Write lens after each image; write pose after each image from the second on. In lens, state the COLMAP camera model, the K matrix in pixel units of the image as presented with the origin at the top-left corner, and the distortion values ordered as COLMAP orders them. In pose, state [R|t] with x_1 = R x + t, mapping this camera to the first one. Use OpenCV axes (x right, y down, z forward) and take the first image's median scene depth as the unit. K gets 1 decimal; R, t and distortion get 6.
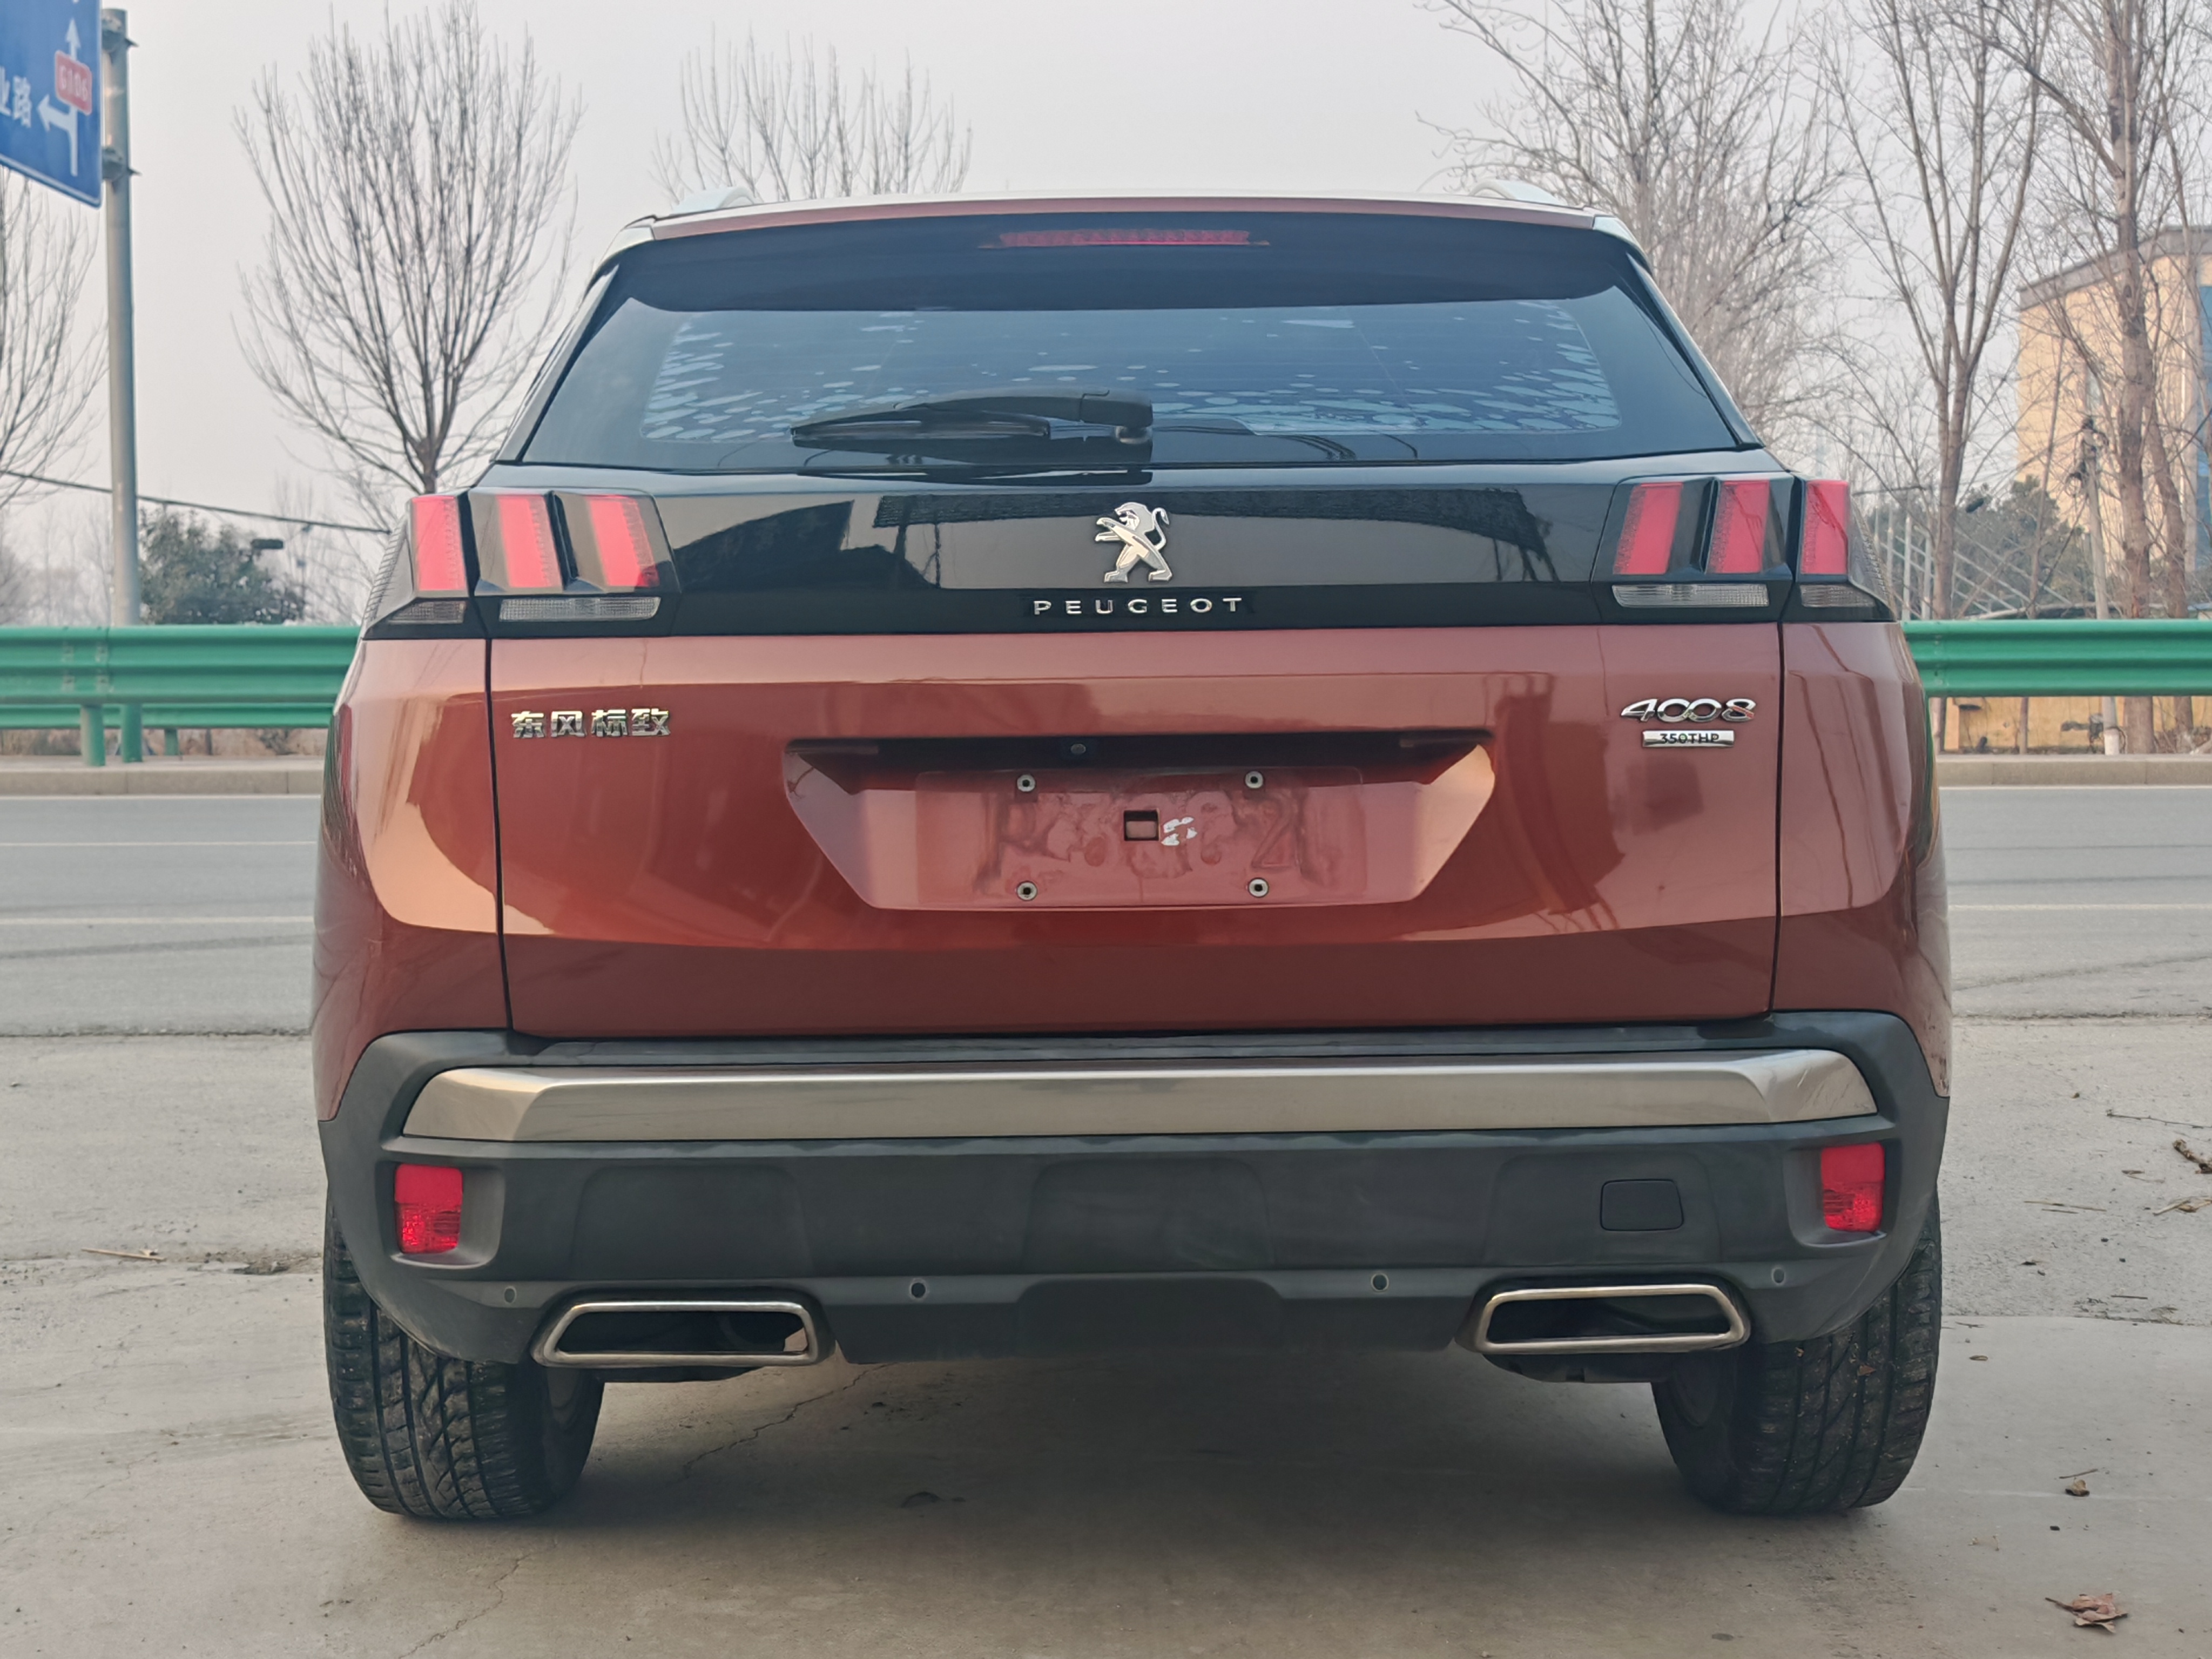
lens RADIAL K [[2958.5, 0, 1106.0], [0, 2958.5, 829.5], [0, 0, 1]] dist [0.234977, -0.766123]
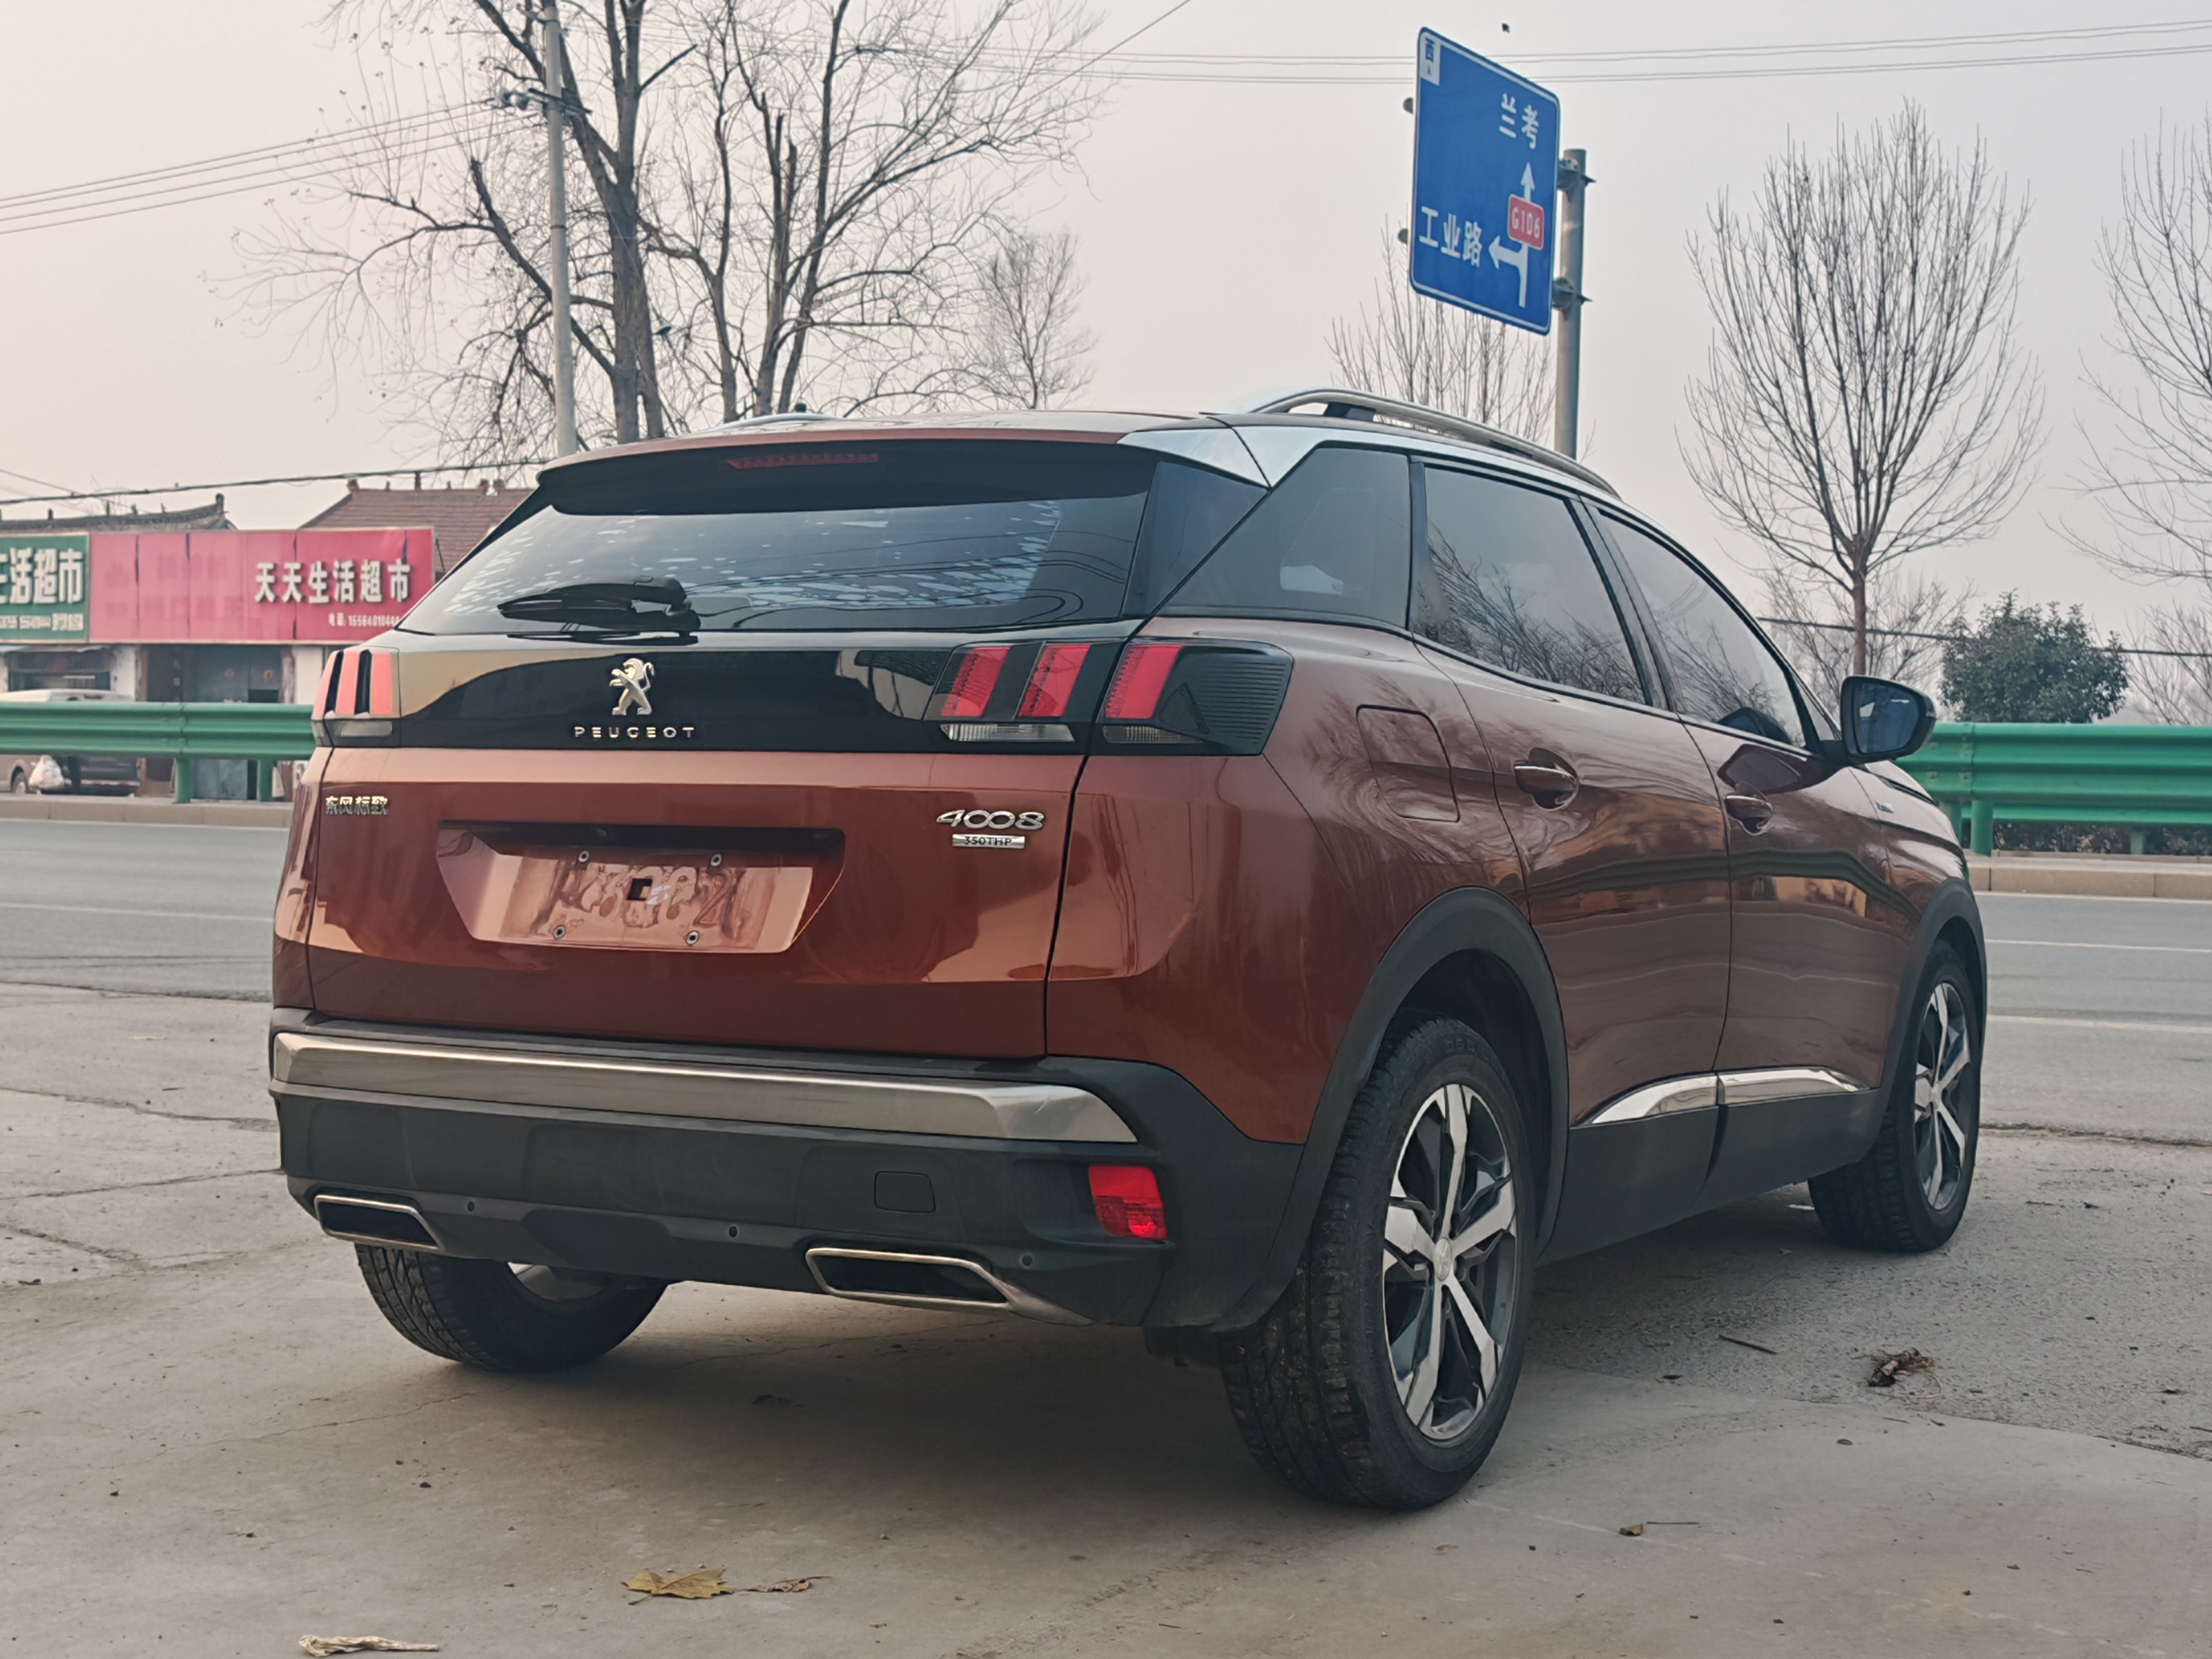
lens RADIAL K [[2928.8, 0, 1082.8], [0, 2928.8, 807.6], [0, 0, 1]] dist [0.260360, -0.888288]
pose [[0.862868, 0.029897, -0.504545, 0.839806], [-0.048264, 0.998561, -0.023370, -0.016496], [0.503120, 0.044516, 0.863069, -0.086285]]
